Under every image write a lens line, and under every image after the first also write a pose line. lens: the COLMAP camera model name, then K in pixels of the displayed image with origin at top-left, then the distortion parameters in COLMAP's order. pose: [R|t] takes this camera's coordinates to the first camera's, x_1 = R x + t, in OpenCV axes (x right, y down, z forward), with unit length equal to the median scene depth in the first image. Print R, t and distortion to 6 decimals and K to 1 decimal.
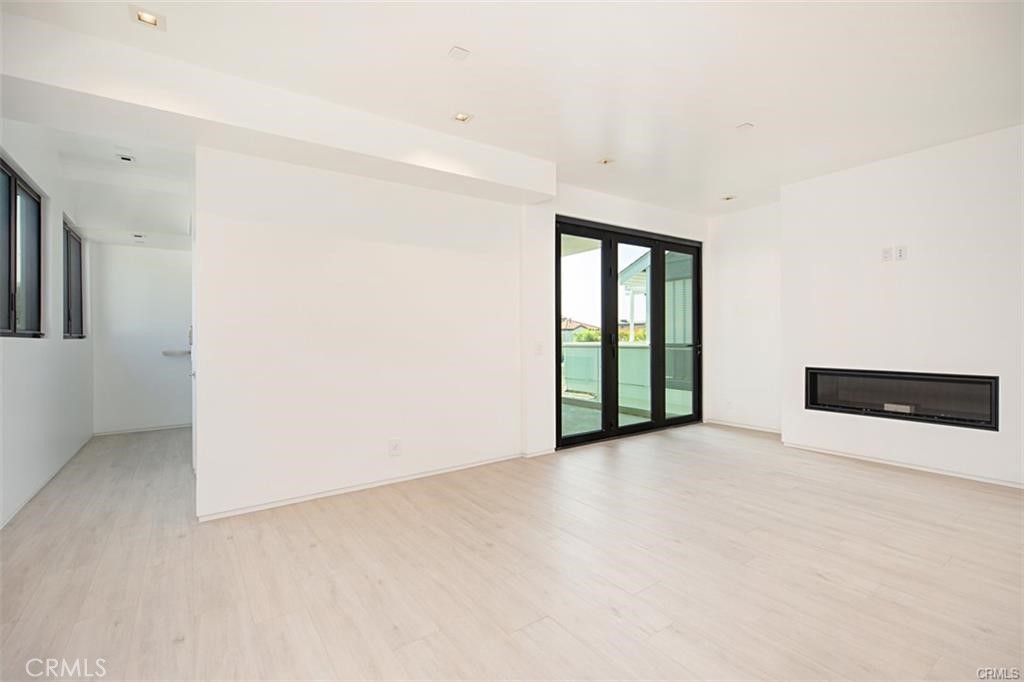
lens RADIAL K [[463.1, 0, 507.2], [0, 463.1, 334.9], [0, 0, 1]] dist [0.009347, 0.000746]
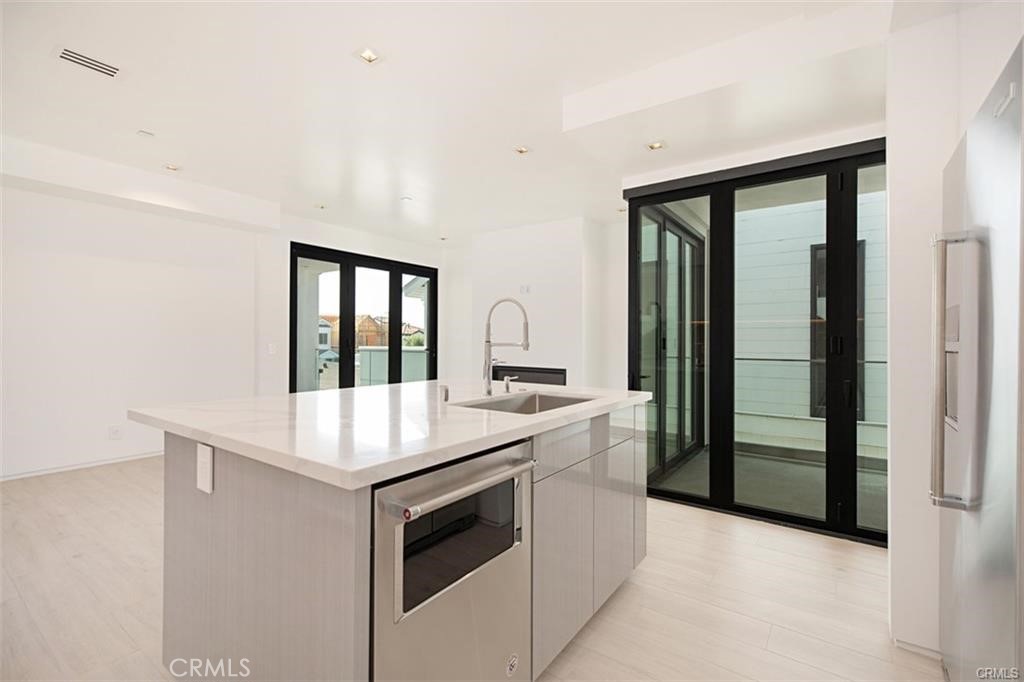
lens RADIAL K [[463.1, 0, 511.4], [0, 463.1, 342.4], [0, 0, 1]] dist [0.009347, 0.000746]
pose [[0.946214, 0.015197, 0.323184, 0.254400], [-0.016827, 0.999856, 0.002249, -0.003137], [-0.323103, -0.007566, 0.946334, -0.352494]]
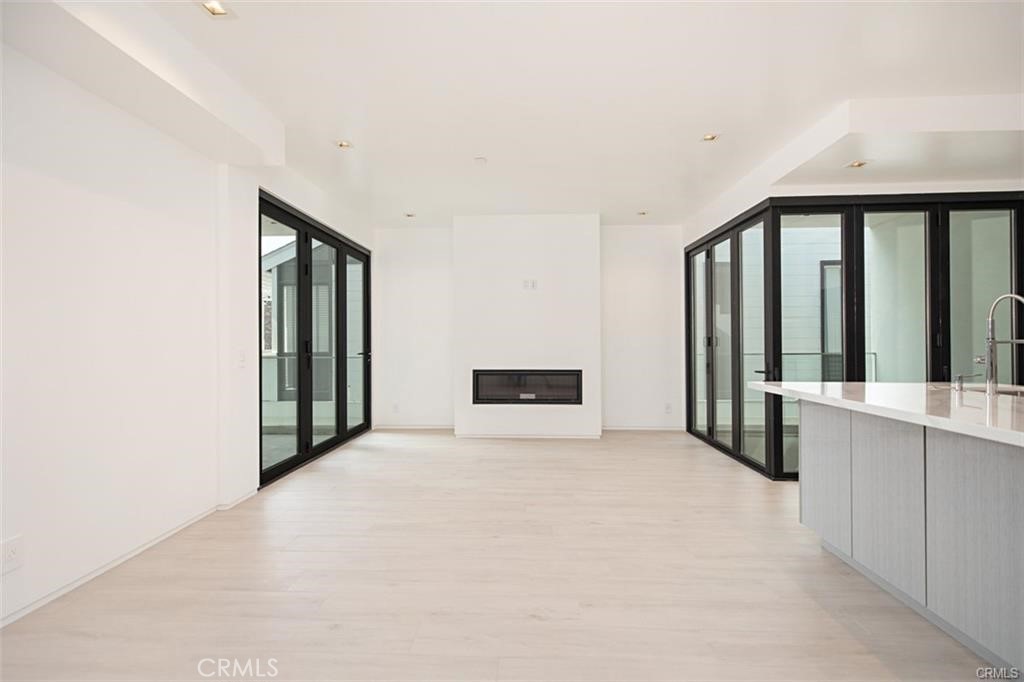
lens RADIAL K [[463.1, 0, 506.4], [0, 463.1, 347.0], [0, 0, 1]] dist [0.009347, 0.000746]
pose [[0.613986, -0.005359, 0.789299, -0.248699], [-0.000551, 0.999974, 0.007218, 0.001044], [-0.789317, -0.004866, 0.613967, 0.182483]]
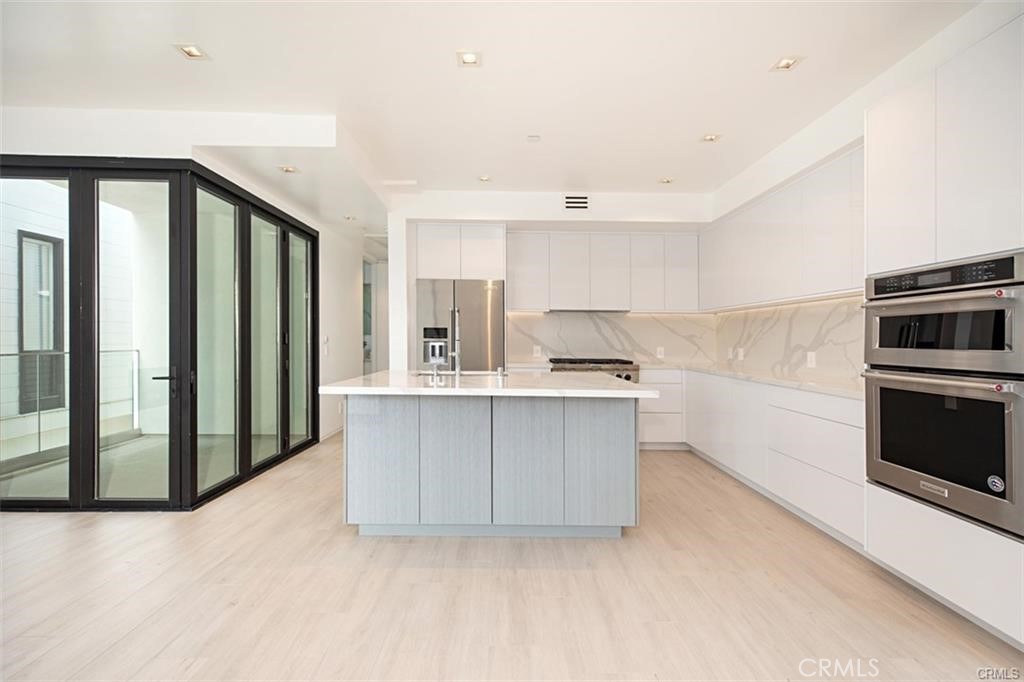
lens RADIAL K [[463.1, 0, 512.0], [0, 463.1, 338.3], [0, 0, 1]] dist [0.009347, 0.000746]
pose [[-0.823424, -0.001101, 0.567426, -0.064183], [-0.006269, 0.999955, -0.007156, -0.001457], [-0.567392, -0.009450, -0.823393, 0.598480]]
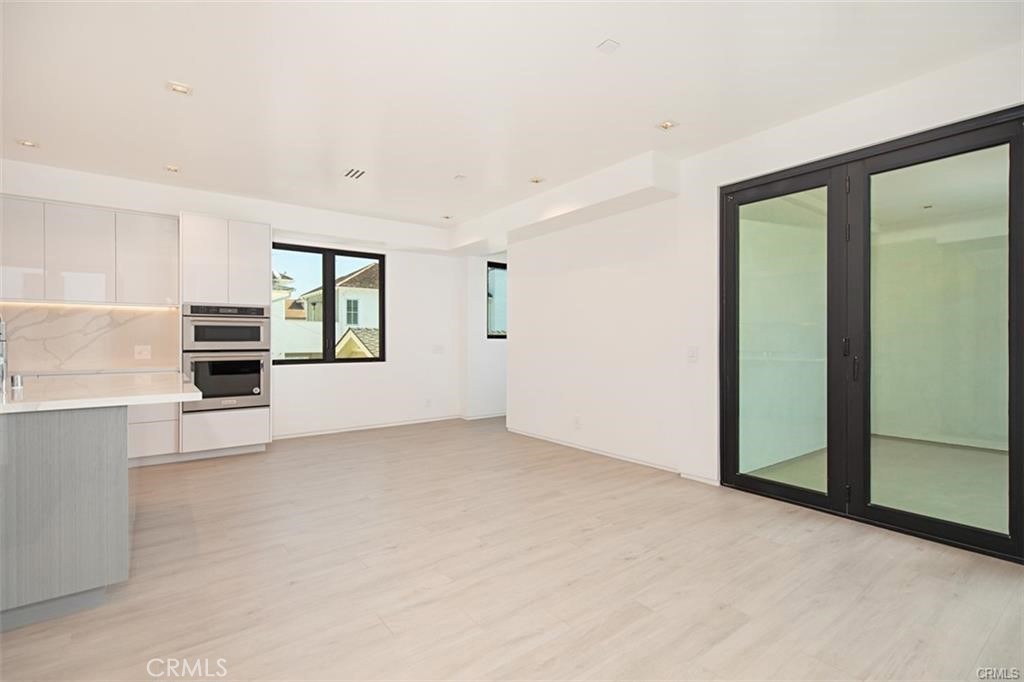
lens RADIAL K [[463.1, 0, 507.2], [0, 463.1, 347.0], [0, 0, 1]] dist [0.009347, 0.000746]
pose [[0.021778, 0.022732, -0.999504, 0.861221], [0.001848, 0.999739, 0.022777, -0.006364], [0.999761, -0.002343, 0.021730, 0.595475]]
